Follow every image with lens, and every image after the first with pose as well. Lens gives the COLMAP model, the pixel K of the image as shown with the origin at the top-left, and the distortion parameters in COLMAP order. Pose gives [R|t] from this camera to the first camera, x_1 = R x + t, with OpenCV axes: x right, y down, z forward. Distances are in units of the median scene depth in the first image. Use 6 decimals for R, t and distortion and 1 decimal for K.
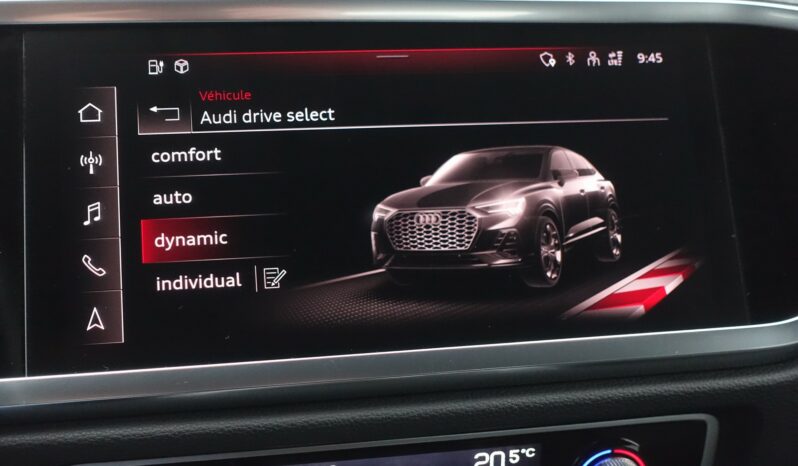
lens RADIAL K [[1112.7, 0, 400.6], [0, 1112.7, 231.0], [0, 0, 1]] dist [-0.042778, 0.000000]
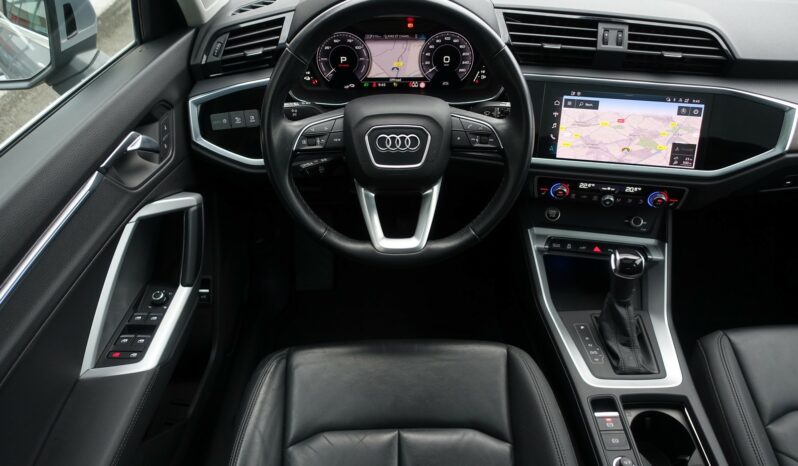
lens RADIAL K [[552.4, 0, 400.1], [0, 552.4, 231.0], [0, 0, 1]] dist [-0.005252, 0.005097]
pose [[0.935348, 0.206604, -0.287121, -0.118617], [-0.086870, 0.921007, 0.379735, -0.423994], [0.342895, -0.330243, 0.879410, -1.402626]]
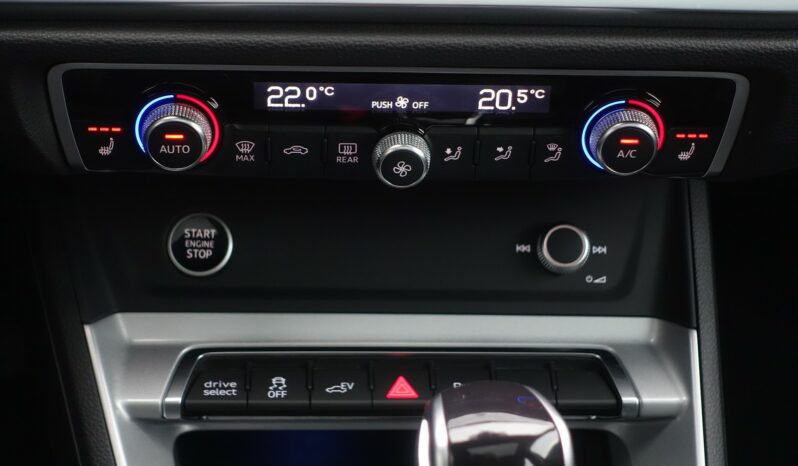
lens RADIAL K [[1572.5, 0, 400.7], [0, 1572.5, 231.1], [0, 0, 1]] dist [-0.145721, 0.000000]
pose [[0.988903, 0.109723, -0.100160, 0.155325], [-0.073421, 0.947053, 0.312571, -0.105455], [0.129153, -0.301749, 0.944599, -0.335034]]
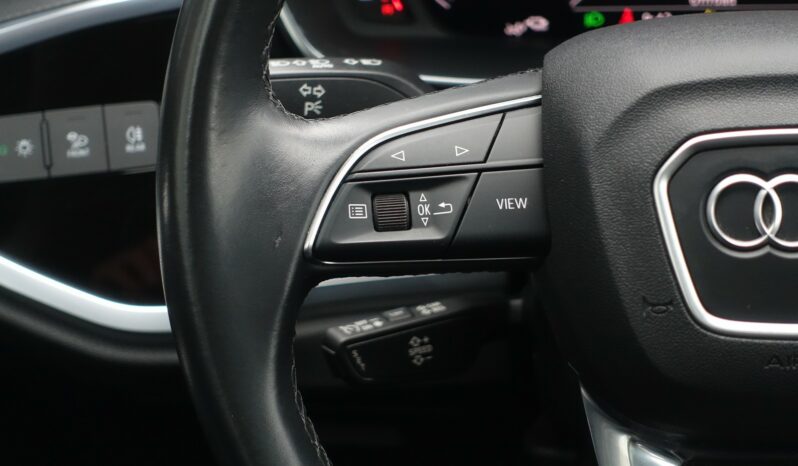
lens RADIAL K [[1559.5, 0, 400.2], [0, 1559.5, 231.3], [0, 0, 1]] dist [-0.234174, 0.000000]
pose [[0.894614, 0.143989, -0.423004, -0.535995], [-0.069333, 0.979923, 0.186931, -0.150216], [0.441427, -0.137903, 0.886637, -0.719790]]
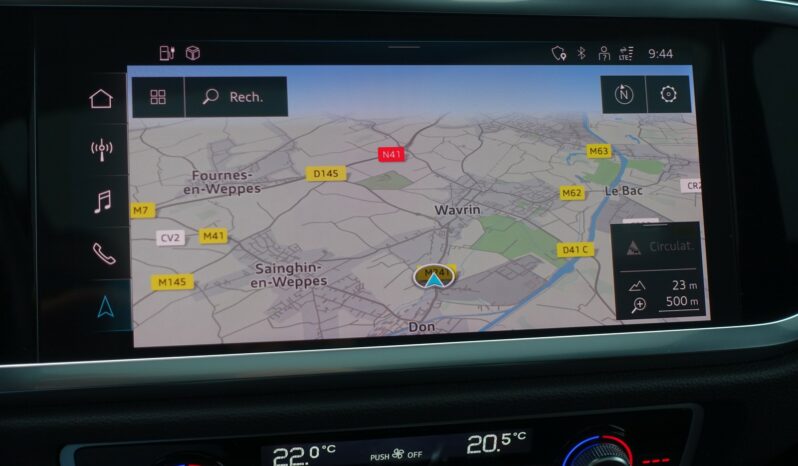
lens RADIAL K [[1112.7, 0, 402.4], [0, 1112.7, 235.0], [0, 0, 1]] dist [-0.042778, 0.000000]
pose [[0.999233, 0.036857, 0.013262, -0.016571], [-0.038133, 0.992721, 0.114239, -0.107575], [-0.008955, -0.114657, 0.993365, -0.010846]]
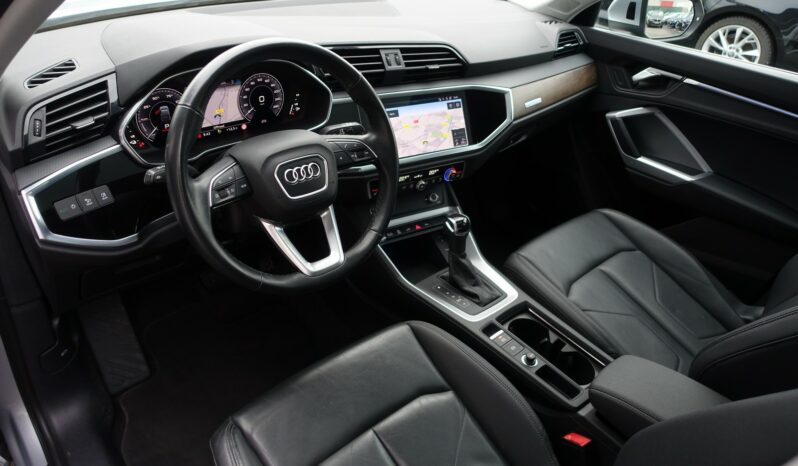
lens RADIAL K [[552.4, 0, 403.4], [0, 552.4, 229.0], [0, 0, 1]] dist [-0.005252, 0.005097]
pose [[0.935842, -0.129183, 0.327891, -1.084630], [0.027347, 0.954209, 0.297889, -0.385963], [-0.351358, -0.269810, 0.896521, -1.668033]]
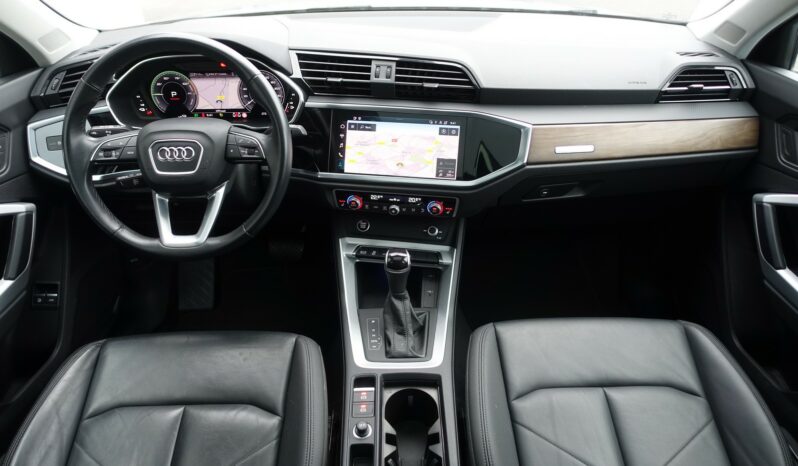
lens RADIAL K [[552.4, 0, 401.7], [0, 552.4, 228.1], [0, 0, 1]] dist [-0.005252, 0.005097]
pose [[0.935624, 0.167980, -0.310469, 0.905964], [-0.080653, 0.957980, 0.275261, -0.392022], [0.343662, -0.232500, 0.909857, -1.468623]]
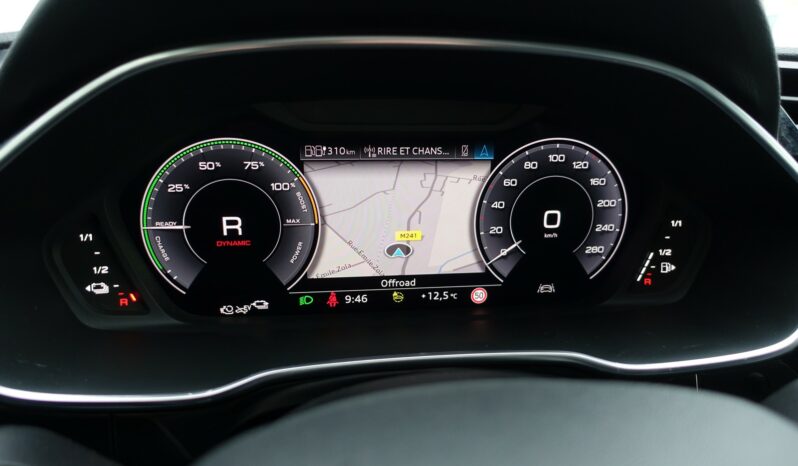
lens RADIAL K [[552.4, 0, 400.5], [0, 552.4, 231.2], [0, 0, 1]] dist [-0.005252, 0.005097]
pose [[0.971982, 0.086417, -0.218592, -0.816057], [-0.076464, 0.995630, 0.053606, -0.223824], [0.222270, -0.035389, 0.974343, 0.213023]]
